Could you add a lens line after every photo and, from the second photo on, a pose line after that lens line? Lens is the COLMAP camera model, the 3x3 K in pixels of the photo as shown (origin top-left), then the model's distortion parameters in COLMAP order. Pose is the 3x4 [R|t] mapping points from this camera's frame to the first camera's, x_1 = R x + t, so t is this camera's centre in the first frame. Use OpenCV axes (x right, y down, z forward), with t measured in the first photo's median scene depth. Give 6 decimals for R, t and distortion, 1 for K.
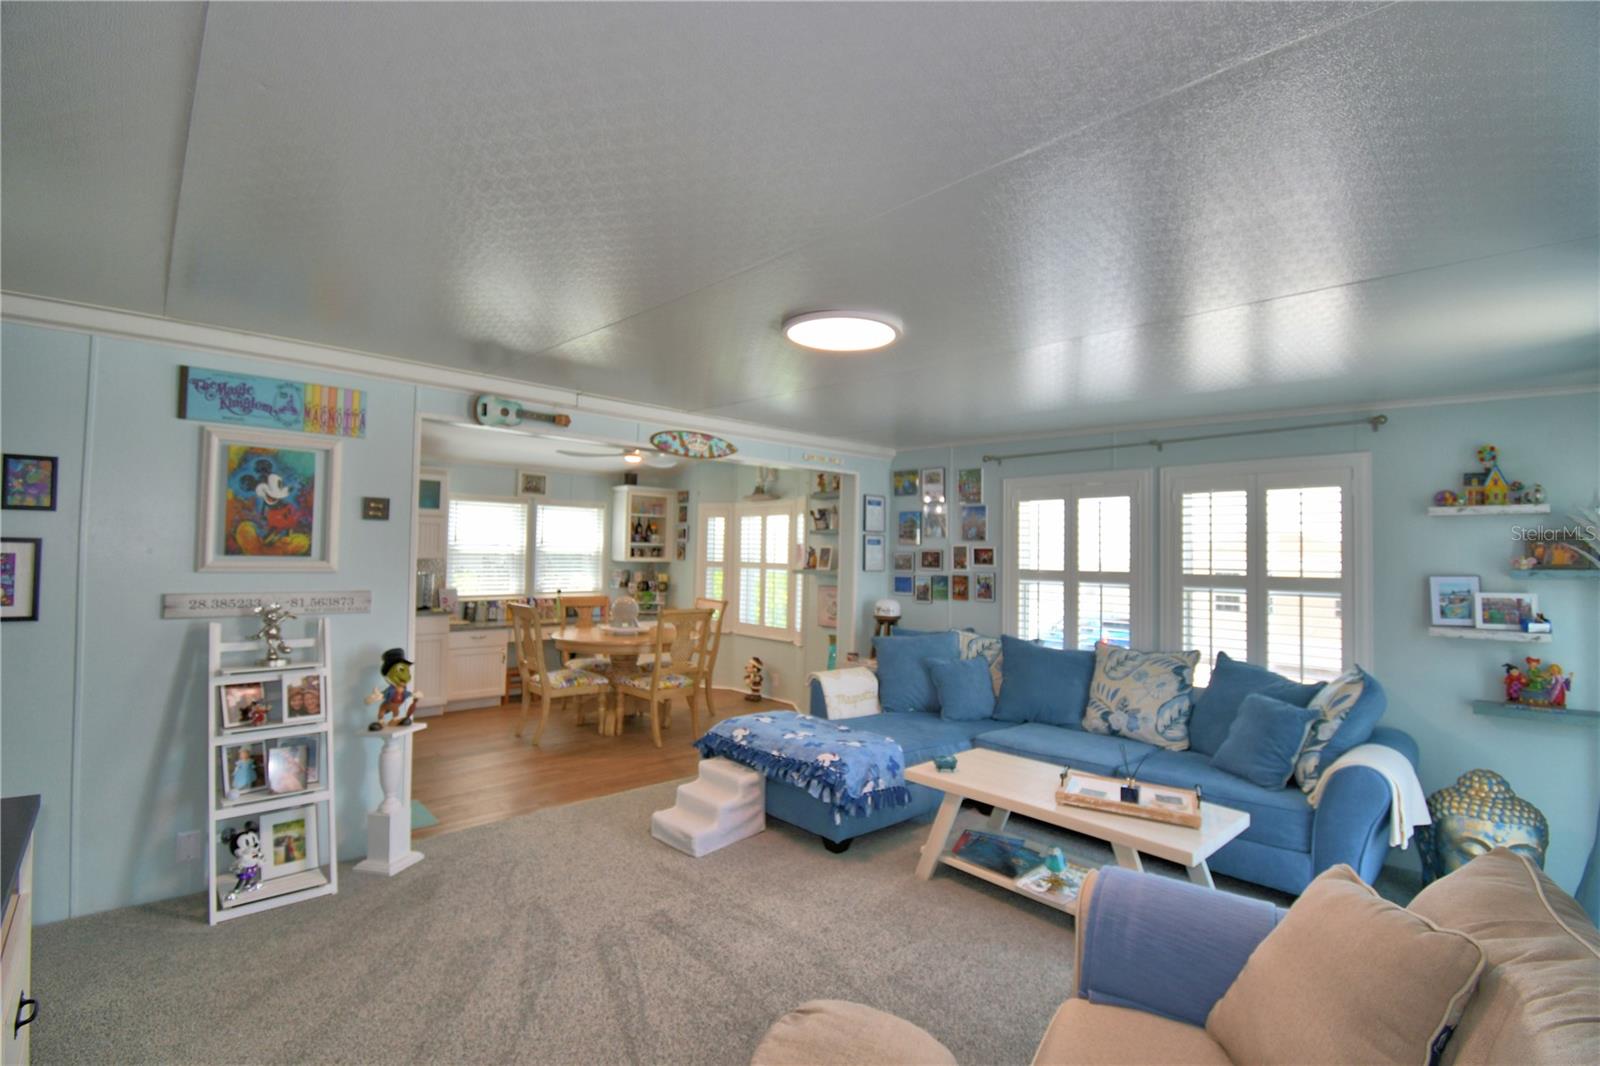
lens RADIAL K [[703.0, 0, 796.1], [0, 703.0, 534.4], [0, 0, 1]] dist [-0.005011, -0.008886]
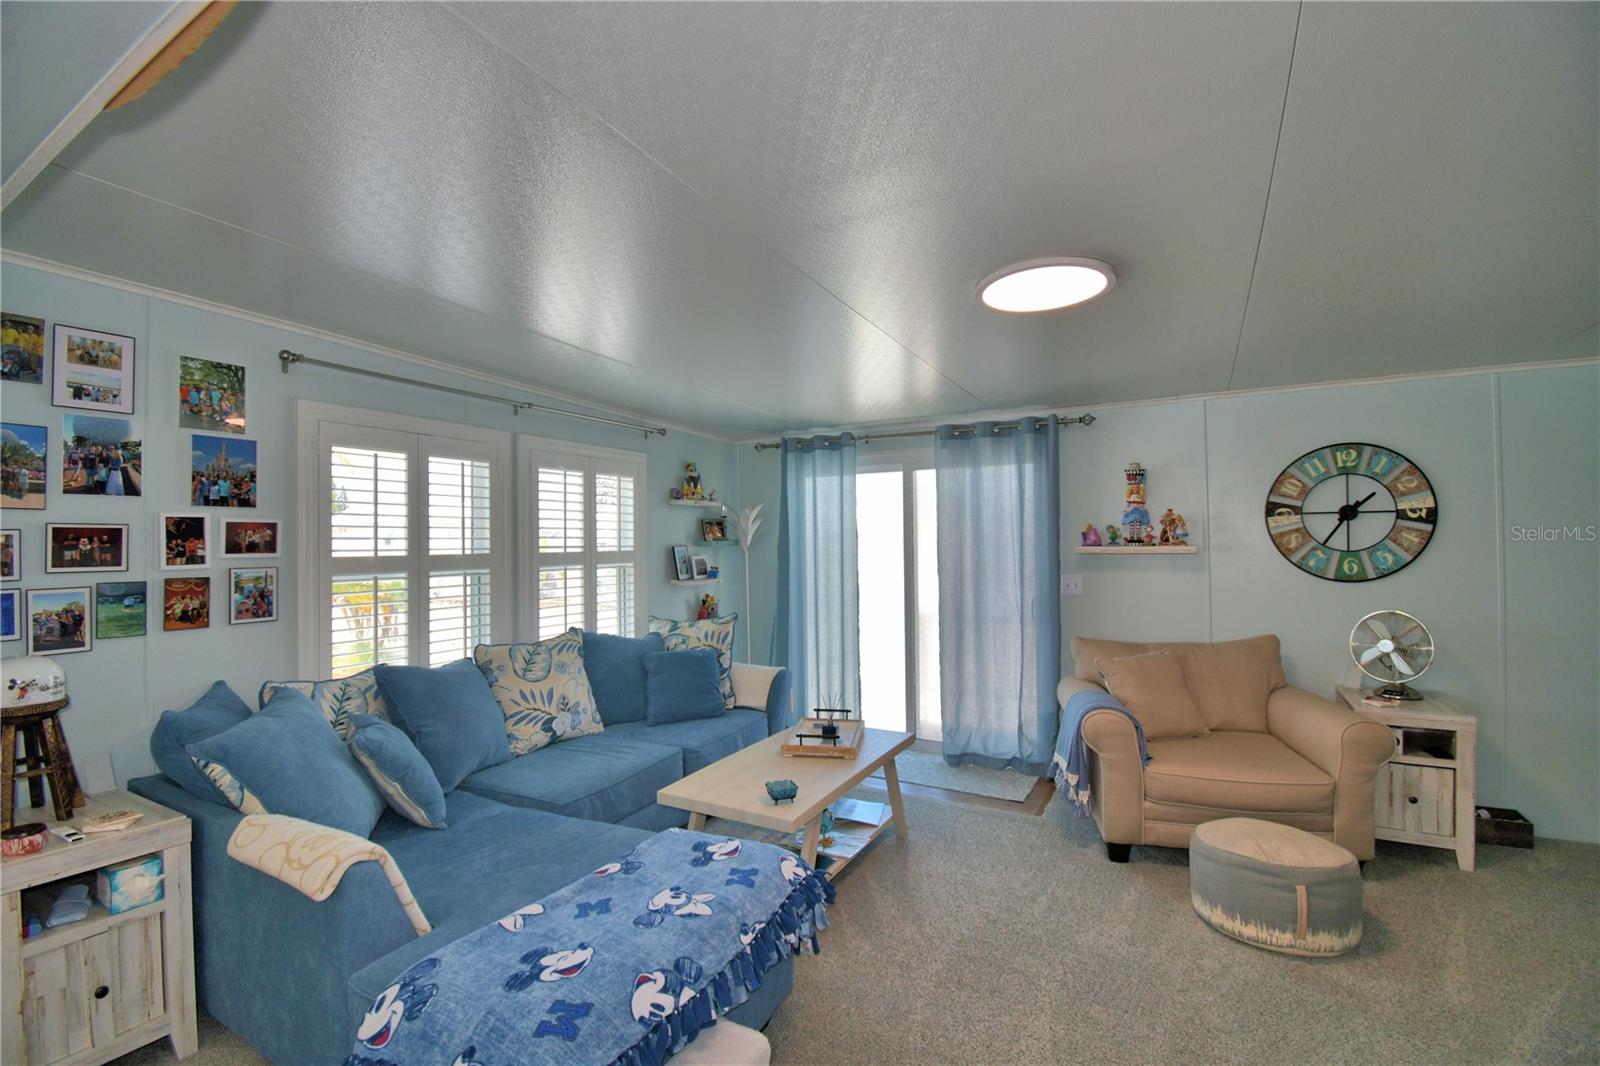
lens RADIAL K [[703.0, 0, 786.2], [0, 703.0, 534.9], [0, 0, 1]] dist [-0.005011, -0.008886]
pose [[-0.287851, -0.008552, 0.957637, -0.347107], [-0.025576, 0.999672, 0.001240, 0.018655], [-0.957334, -0.024136, -0.287975, 0.769763]]
